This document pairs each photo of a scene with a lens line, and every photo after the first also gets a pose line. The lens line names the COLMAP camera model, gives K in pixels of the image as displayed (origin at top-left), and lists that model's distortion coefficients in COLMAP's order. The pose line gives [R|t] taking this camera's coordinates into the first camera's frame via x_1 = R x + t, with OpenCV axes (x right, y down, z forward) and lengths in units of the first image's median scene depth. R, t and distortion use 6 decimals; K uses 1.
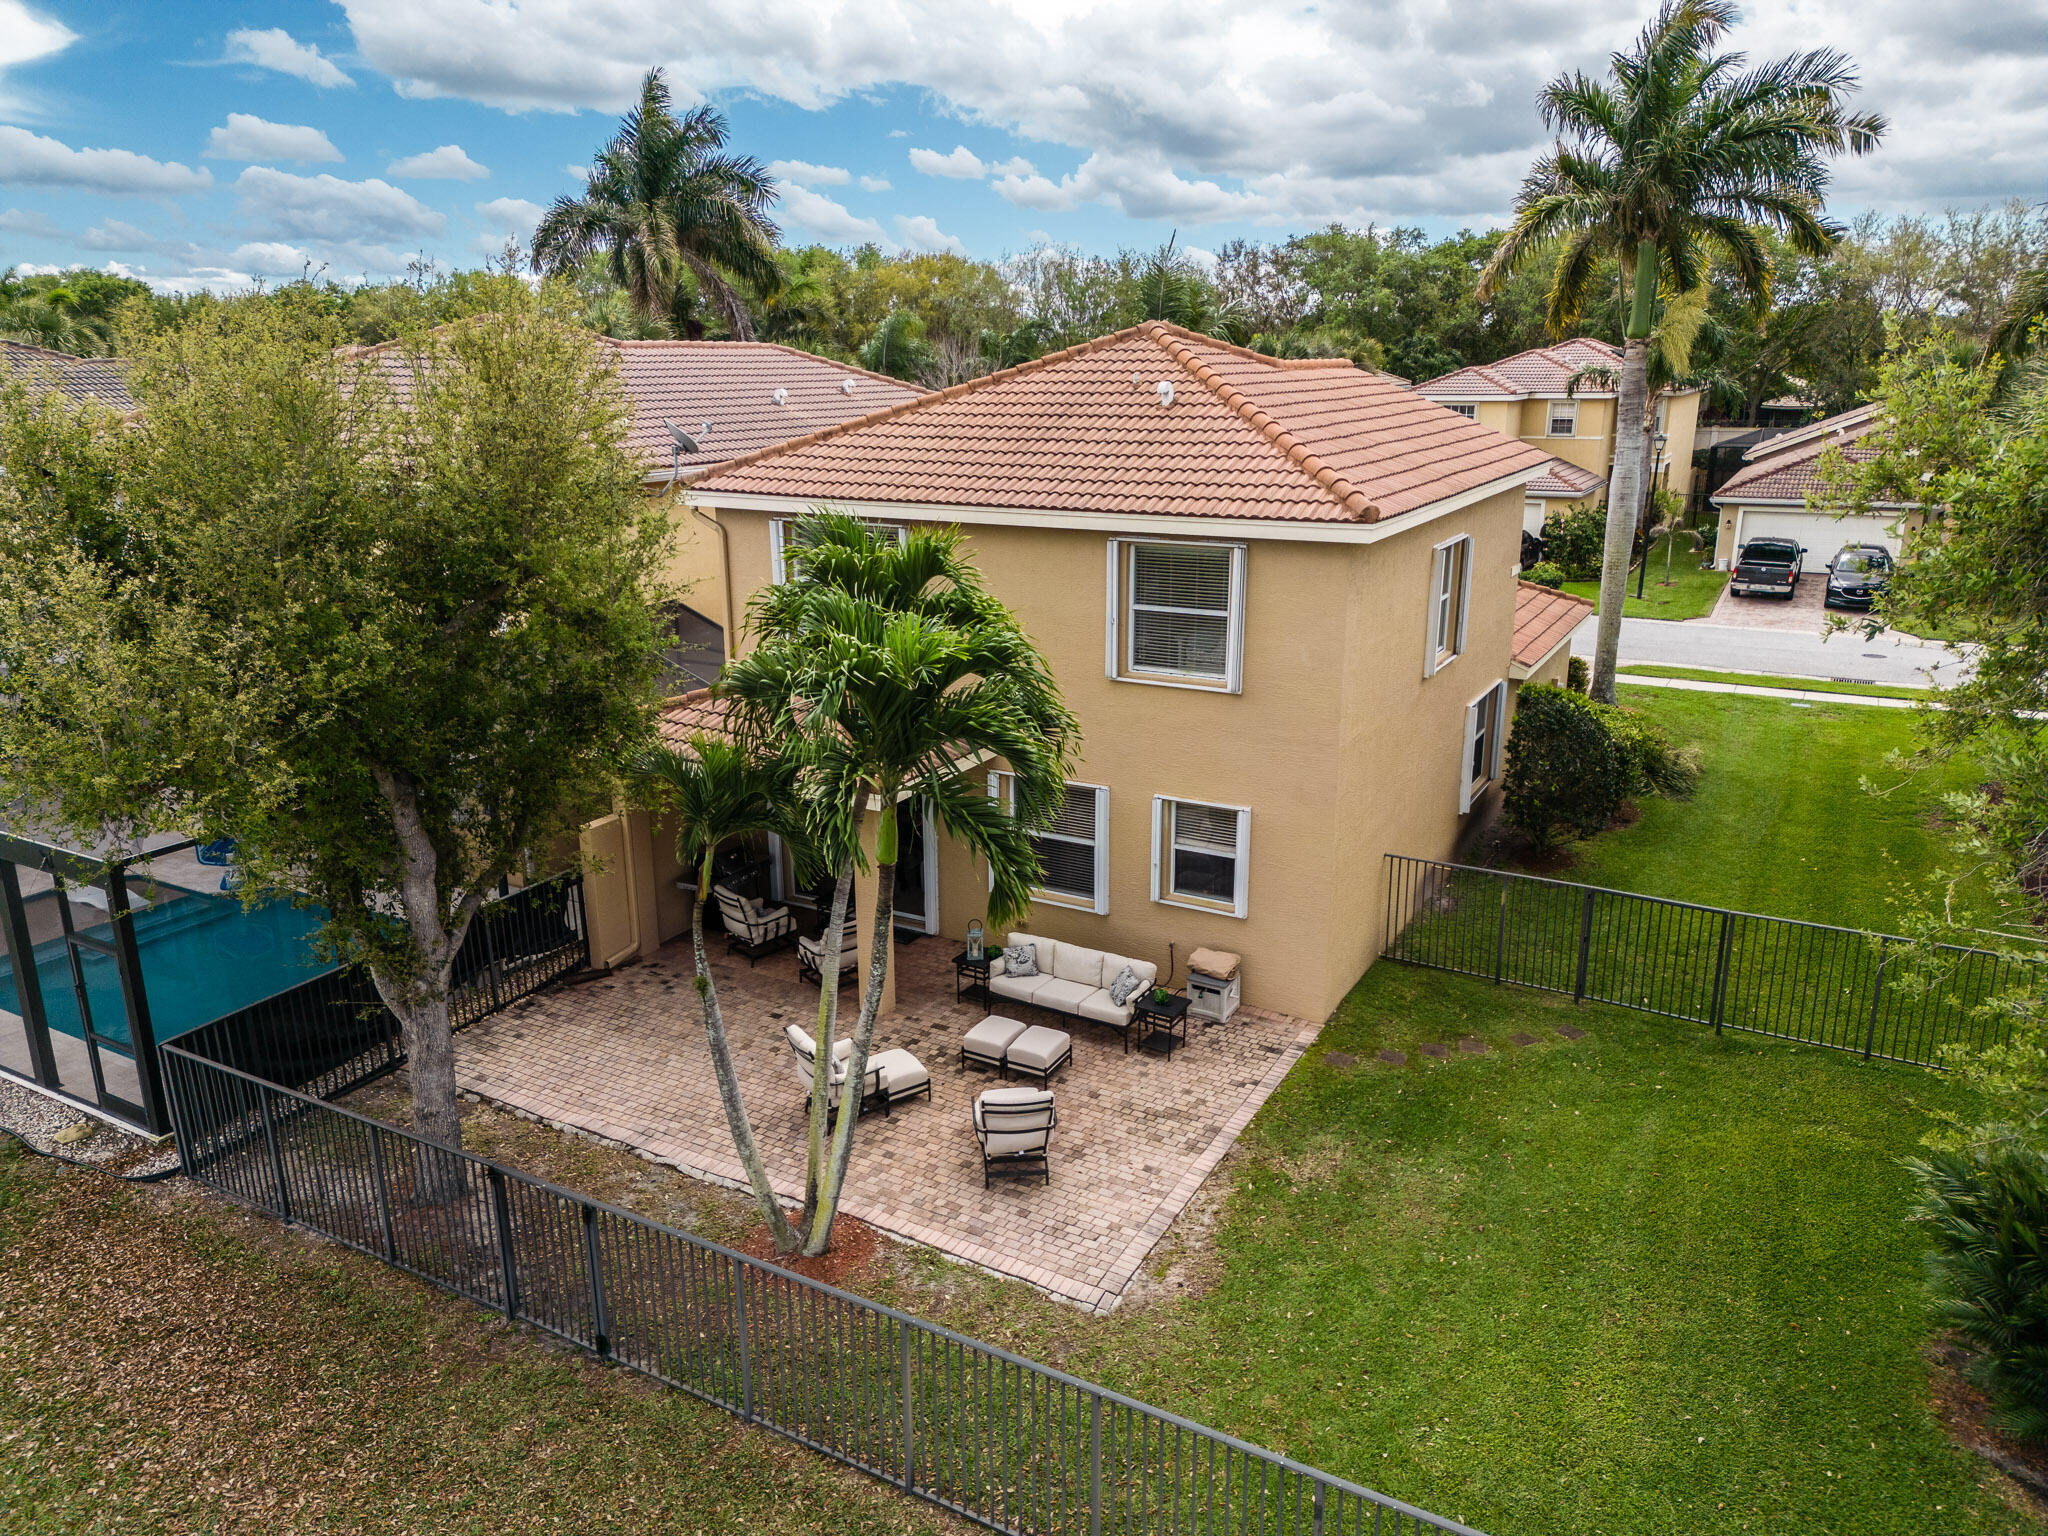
lens RADIAL K [[1426.3, 0, 1025.5], [0, 1426.3, 766.6], [0, 0, 1]] dist [0.011556, 0.001398]
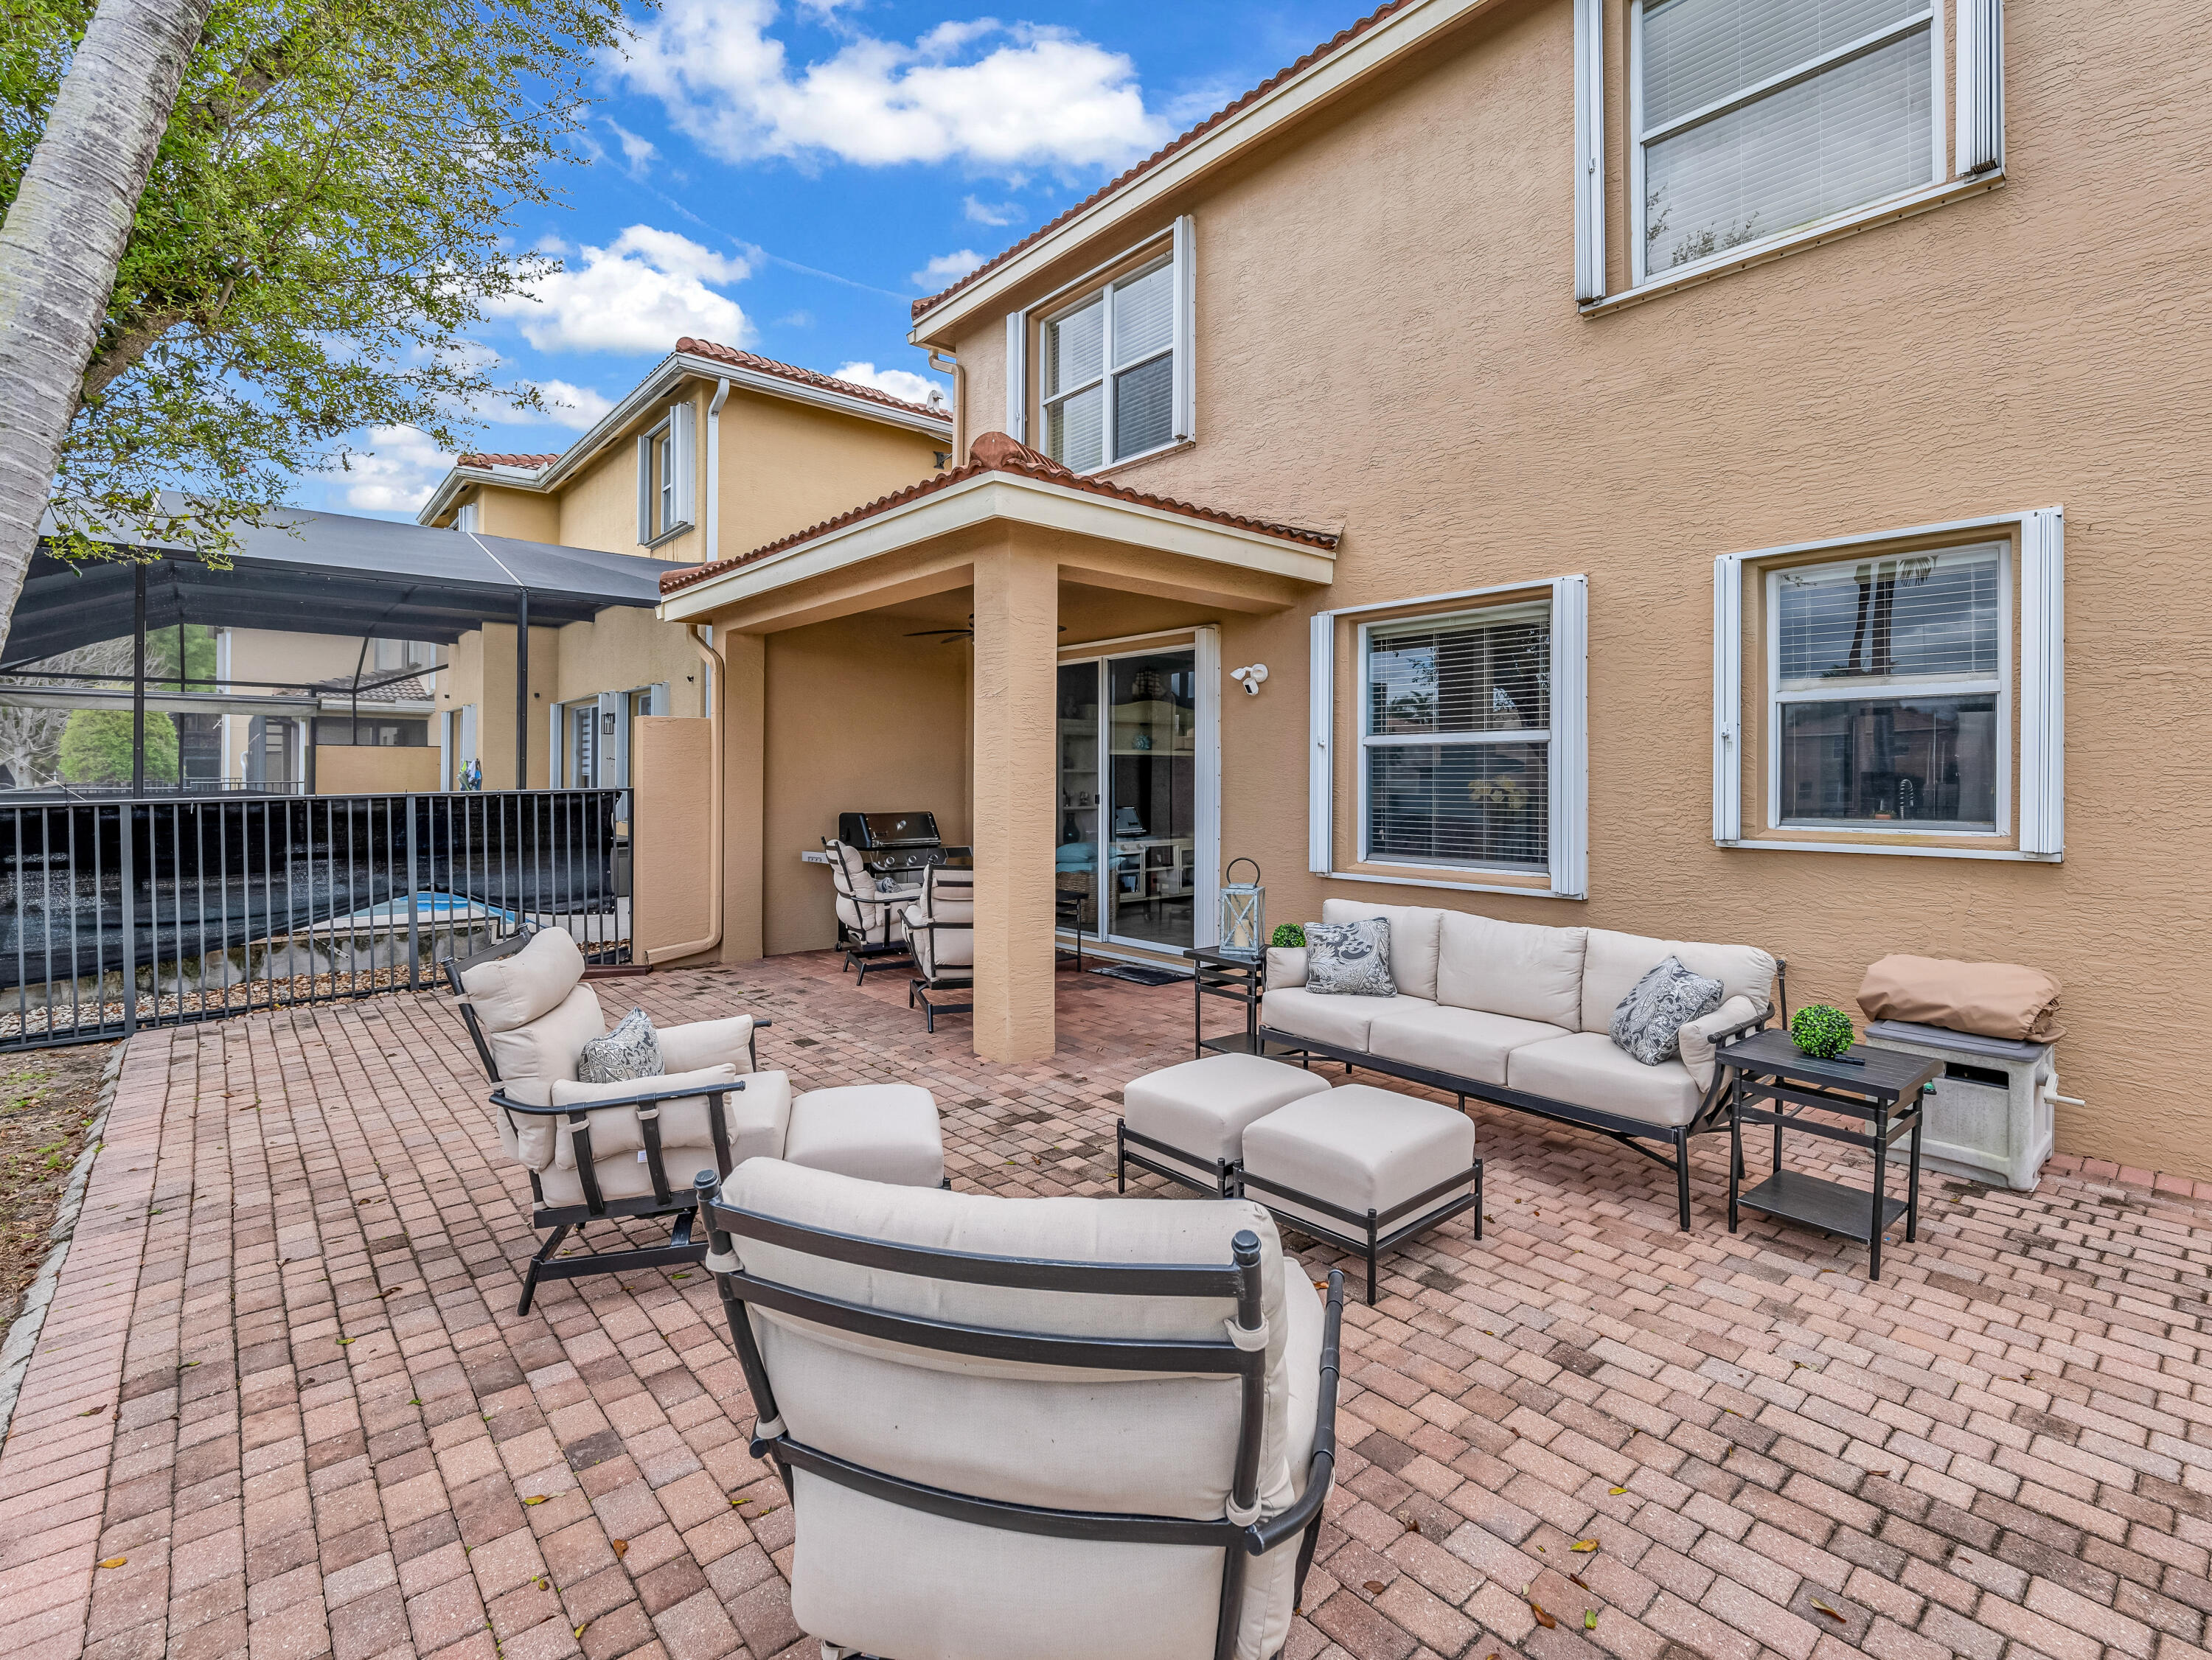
lens RADIAL K [[1018.1, 0, 1091.8], [0, 1018.1, 809.1], [0, 0, 1]] dist [-0.014660, 0.001829]
pose [[0.936827, 0.007916, -0.349703, 0.028002], [-0.097342, 0.966152, -0.238904, 0.173025], [0.335975, 0.257852, 0.905888, 0.726347]]
